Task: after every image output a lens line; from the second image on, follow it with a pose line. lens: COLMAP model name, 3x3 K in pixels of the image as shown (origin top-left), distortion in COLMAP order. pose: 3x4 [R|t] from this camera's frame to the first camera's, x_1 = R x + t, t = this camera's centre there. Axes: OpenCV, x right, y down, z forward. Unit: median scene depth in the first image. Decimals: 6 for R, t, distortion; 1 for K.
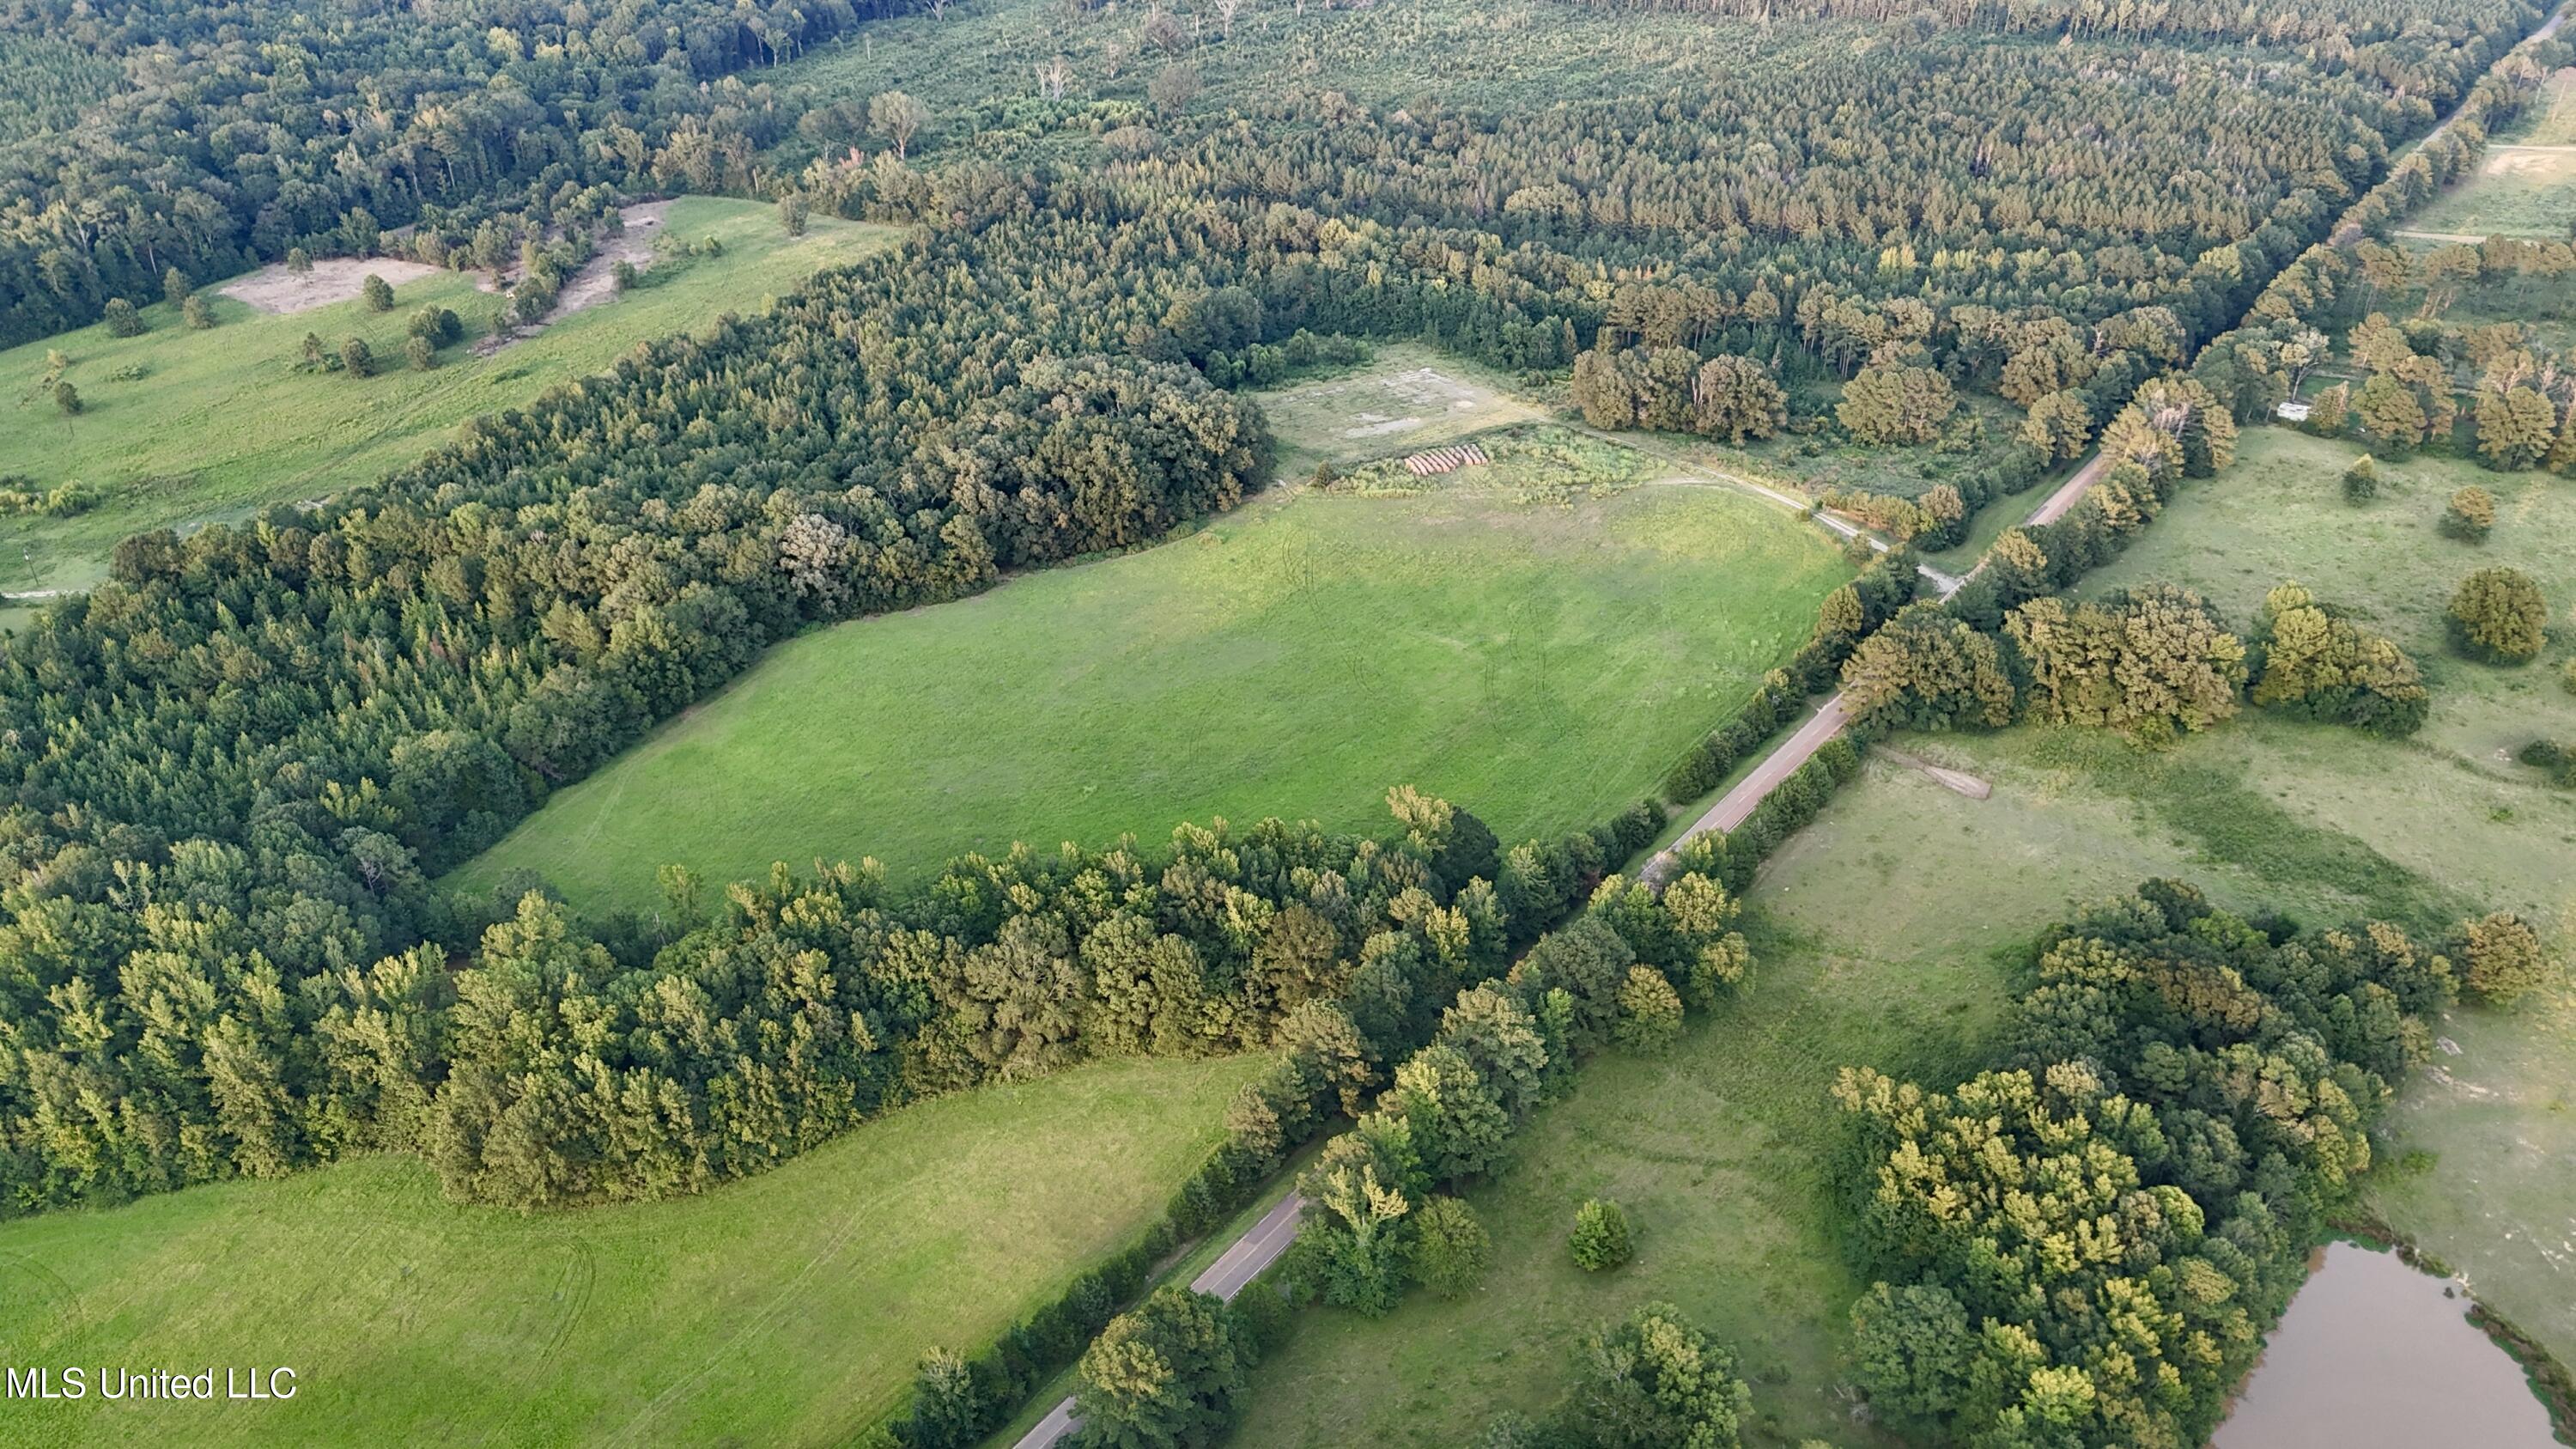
lens RADIAL K [[1896.0, 0, 1289.0], [0, 1896.0, 729.0], [0, 0, 1]] dist [0.071182, -0.064210]
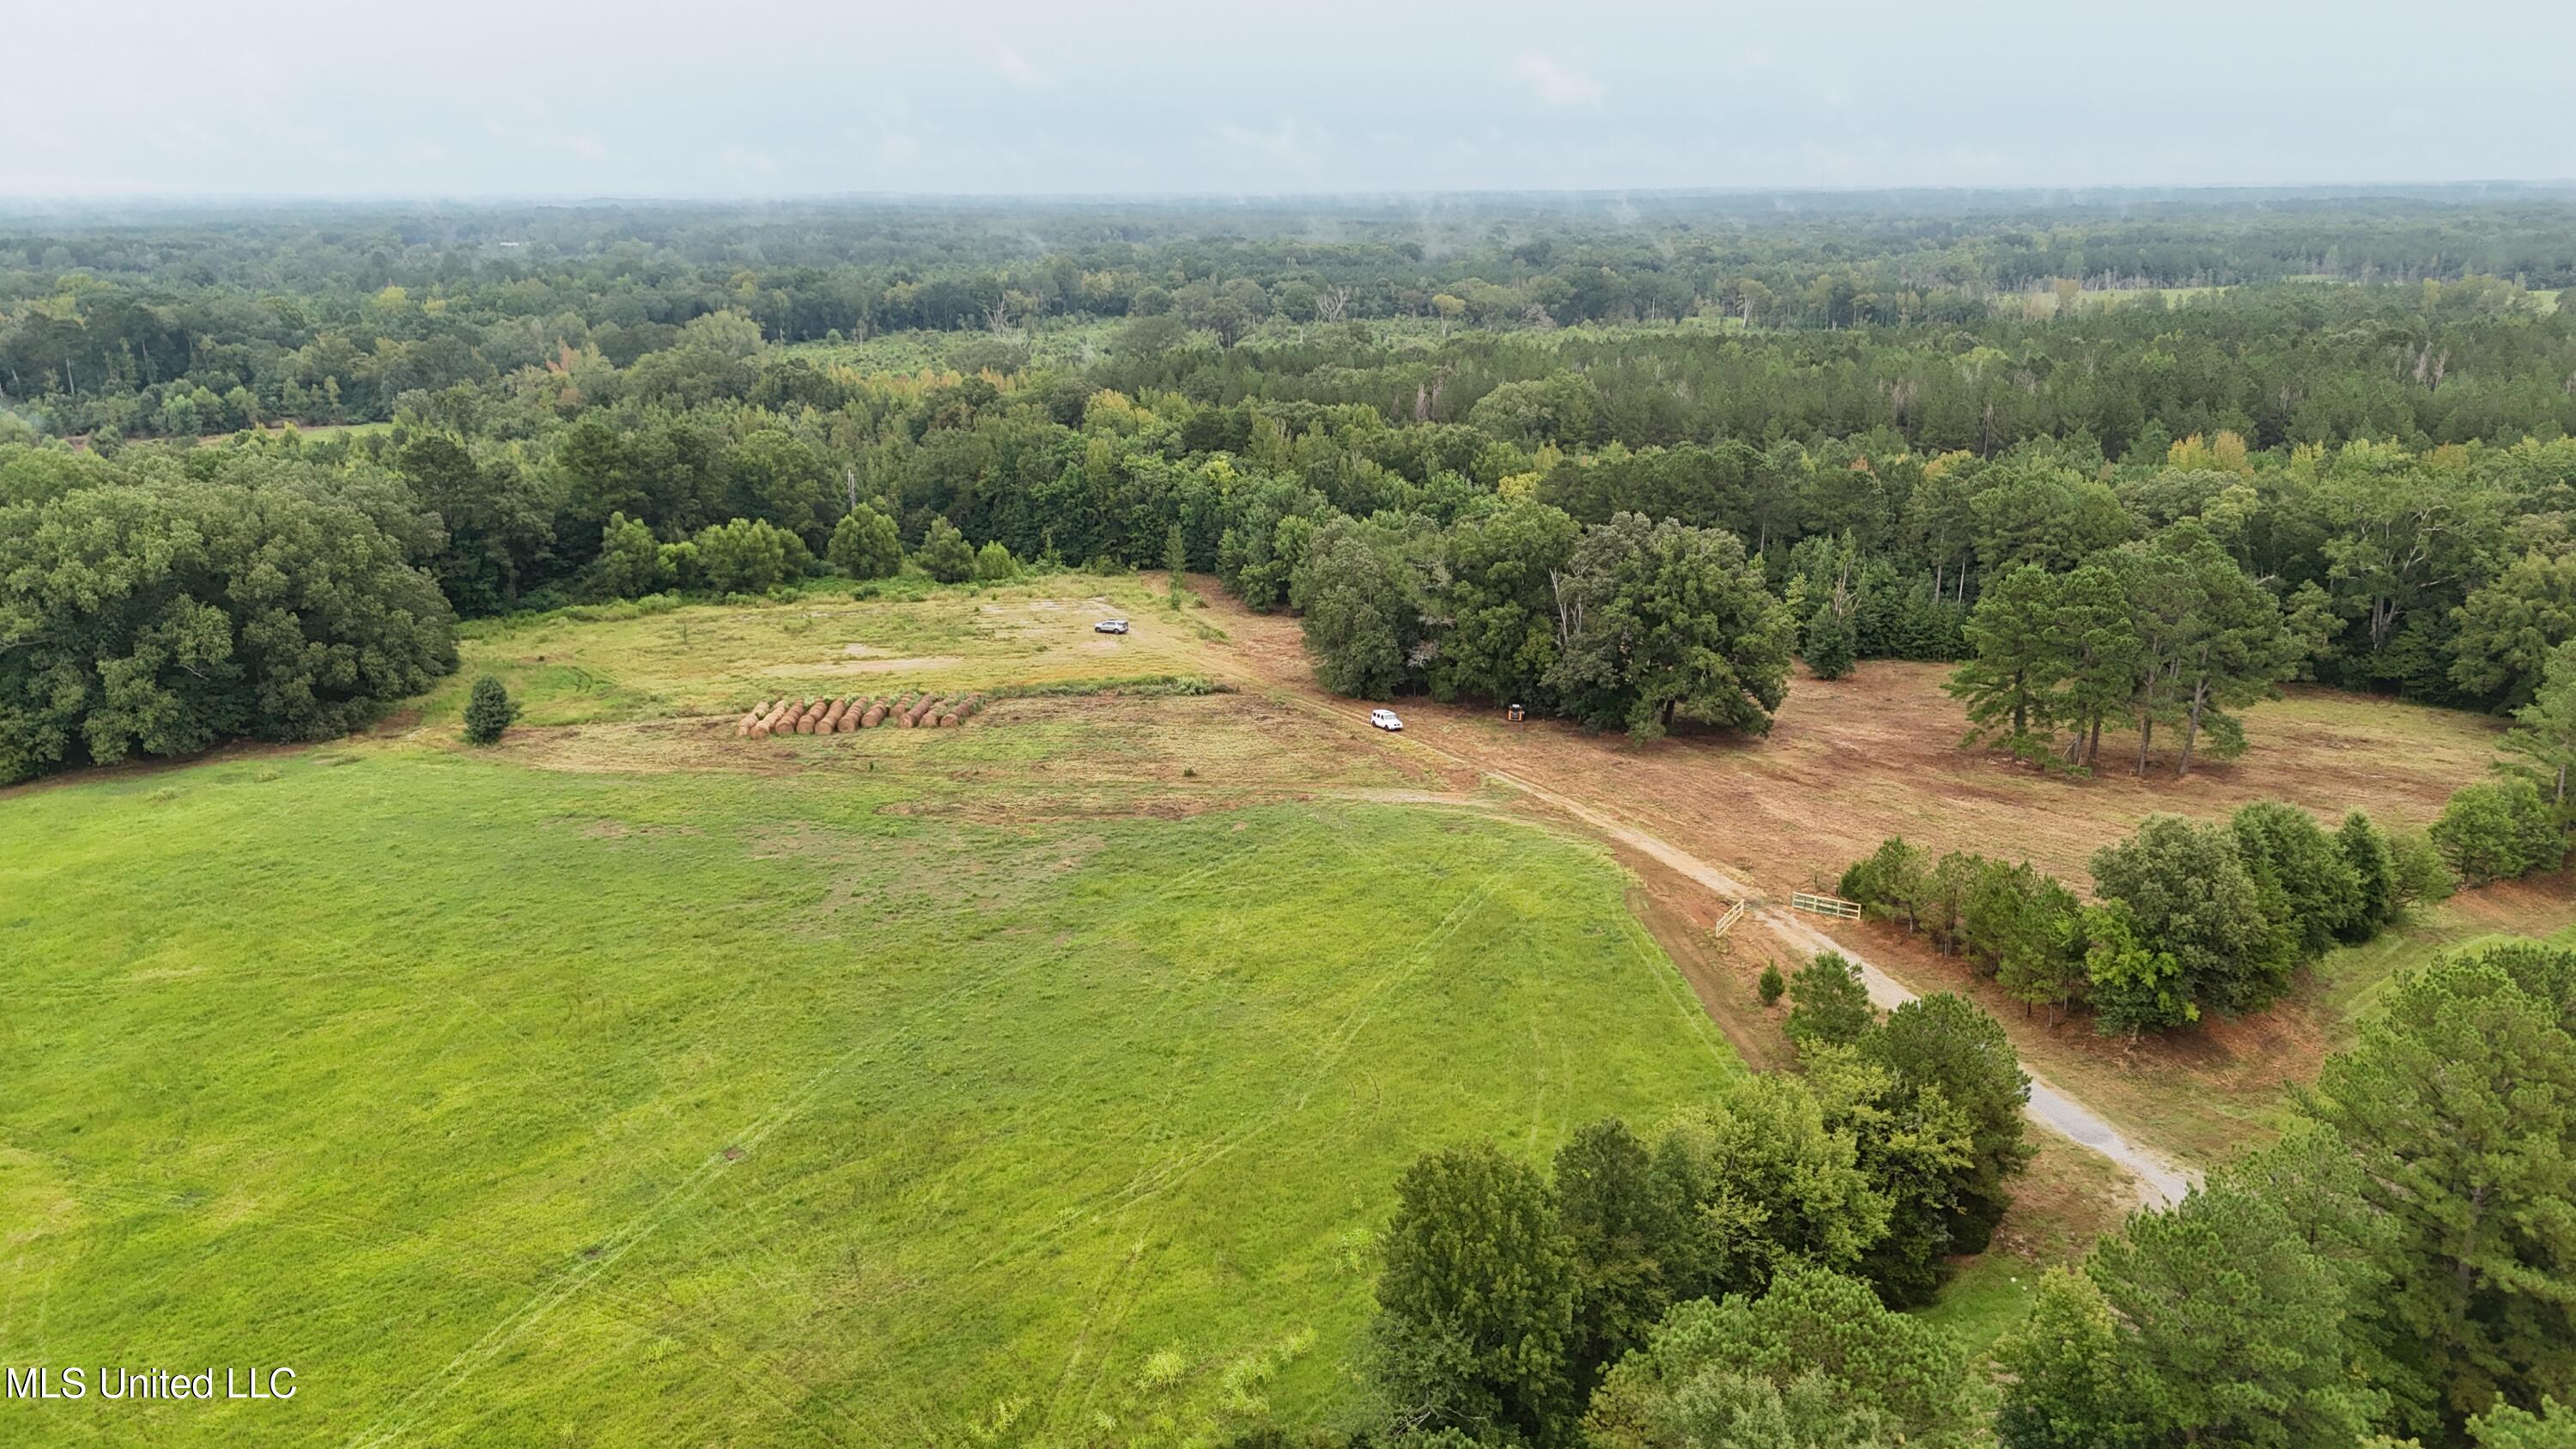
lens RADIAL K [[1896.0, 0, 1291.6], [0, 1896.0, 740.2], [0, 0, 1]] dist [0.071182, -0.064210]
pose [[0.973121, 0.062760, -0.221577, 0.261066], [-0.118137, 0.961949, -0.246371, -0.053359], [0.197684, 0.265925, 0.943507, 0.671964]]
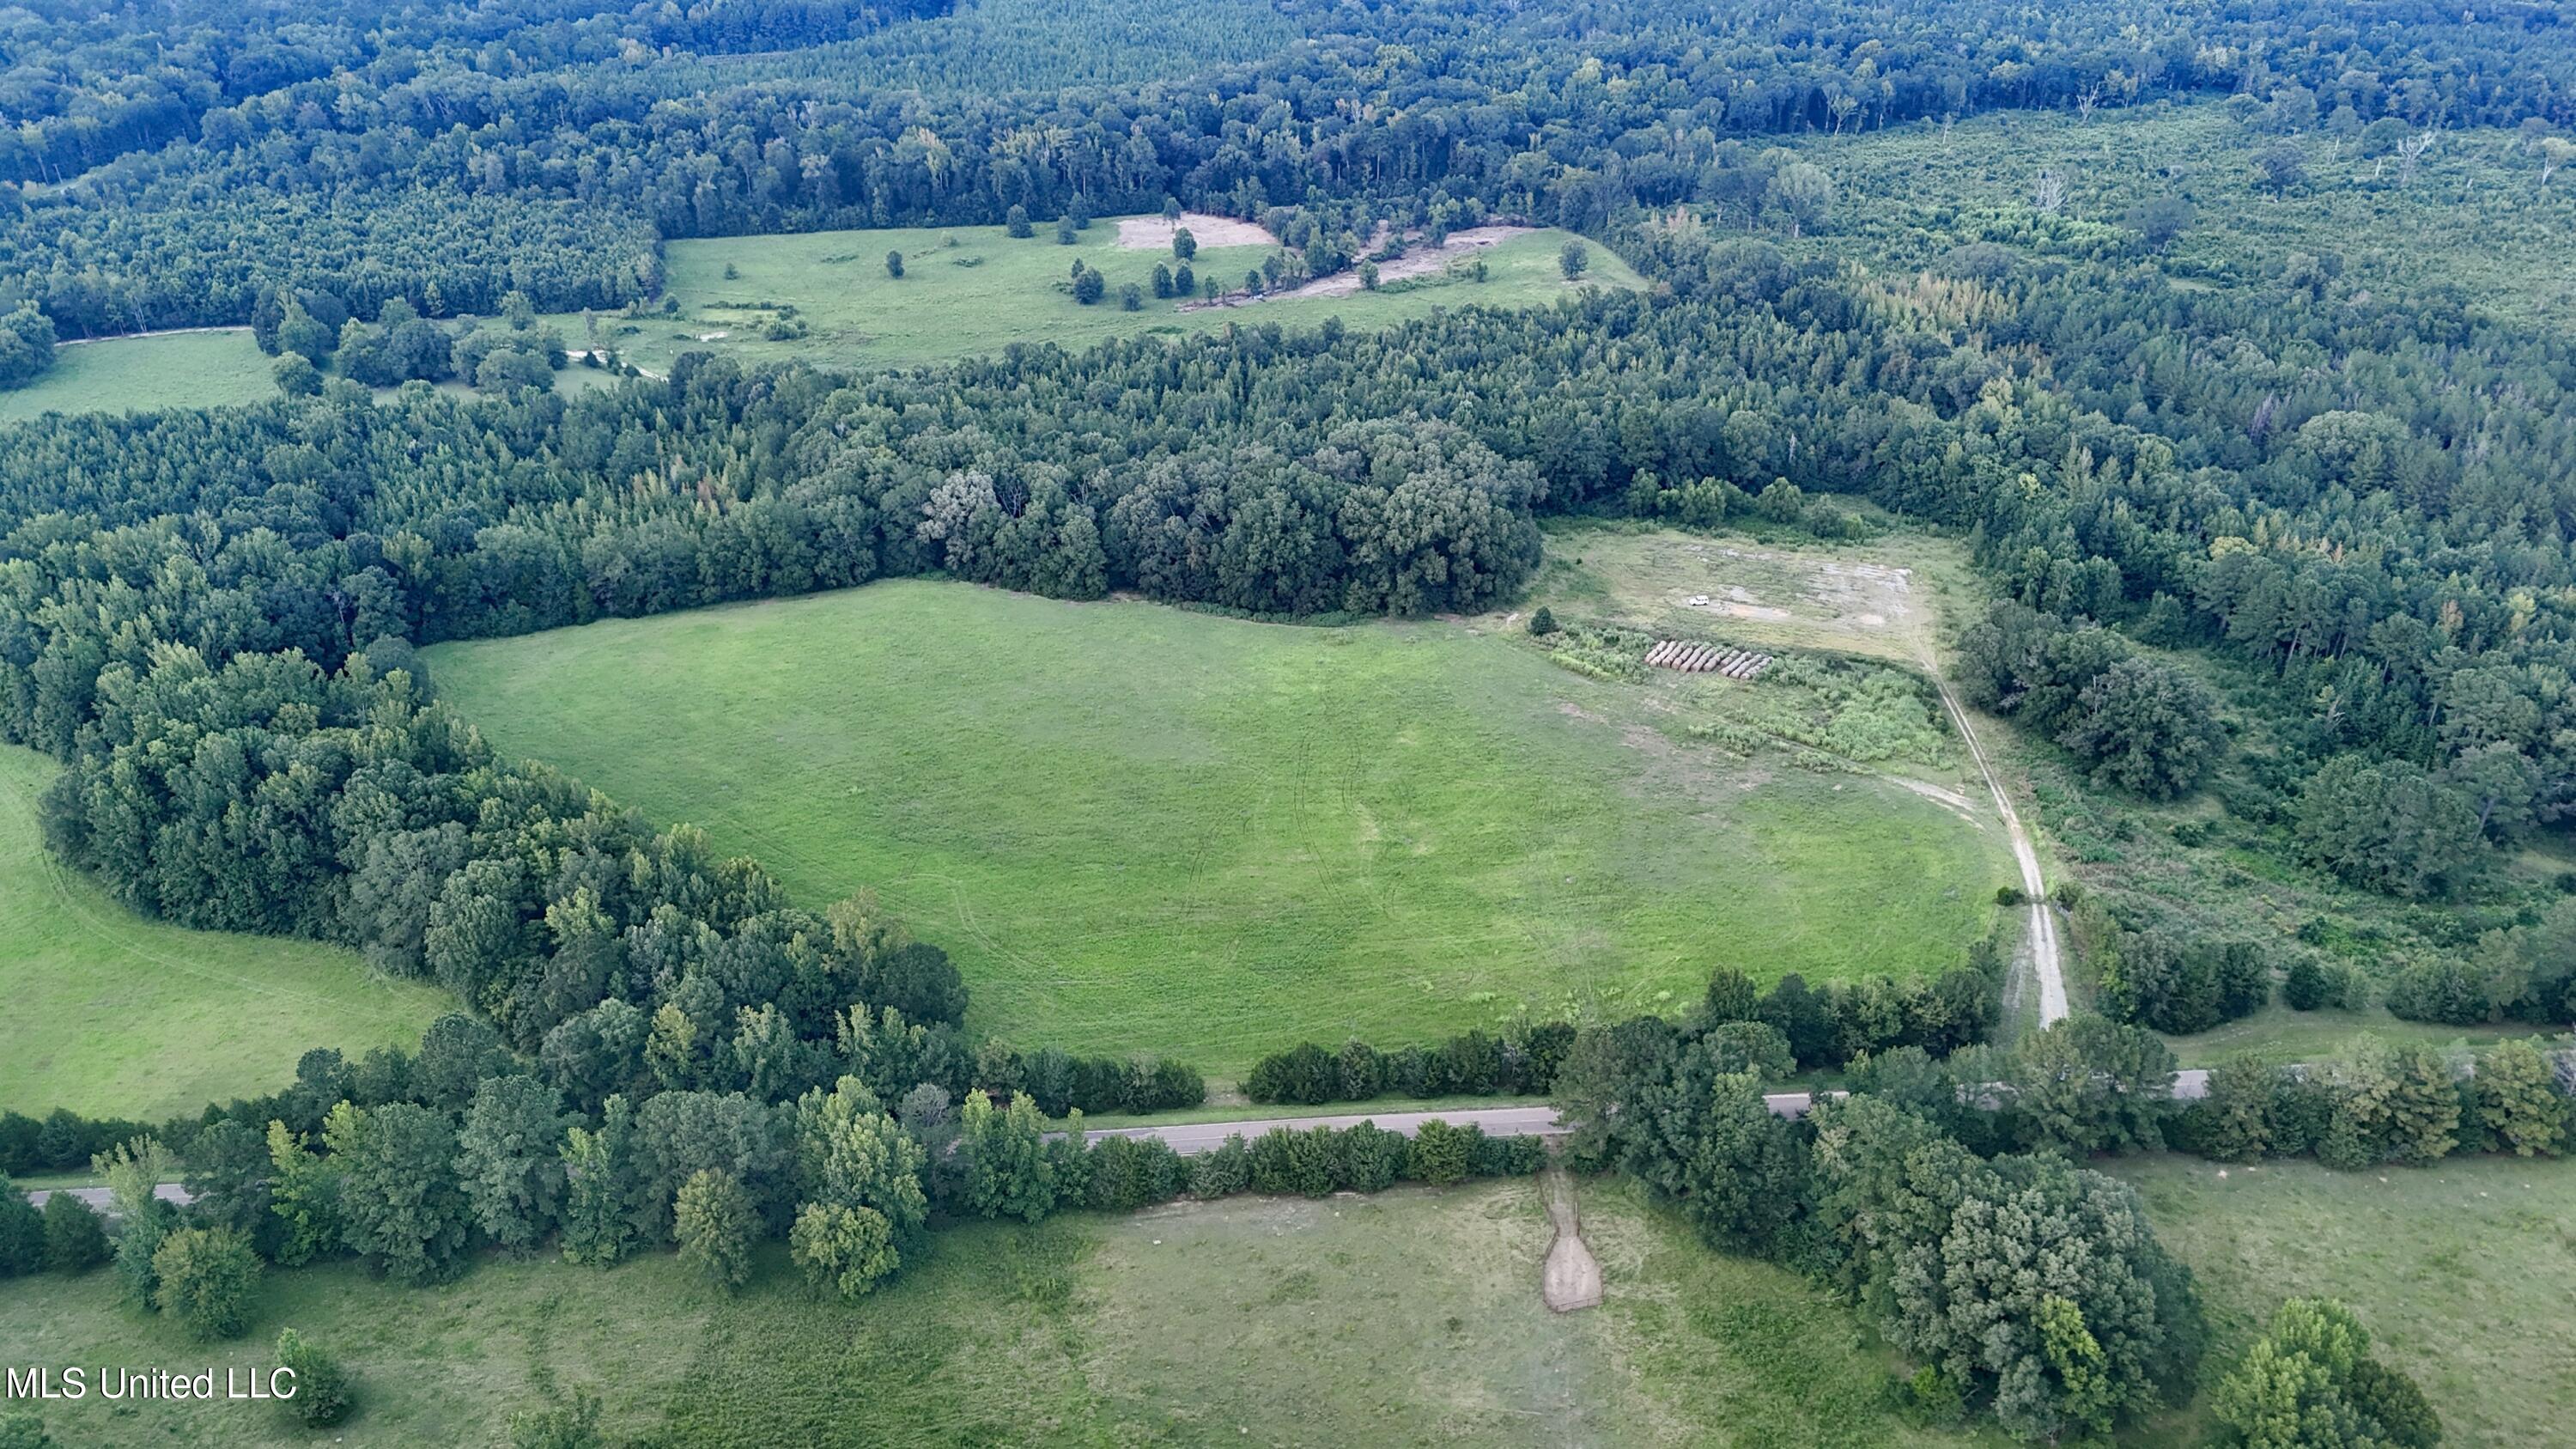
lens RADIAL K [[1896.0, 0, 1274.8], [0, 1896.0, 731.7], [0, 0, 1]] dist [0.071182, -0.064210]
pose [[0.679097, 0.354769, -0.642624, 0.488275], [-0.380066, 0.918905, 0.105657, -0.133428], [0.627994, 0.172488, 0.758862, 0.308524]]
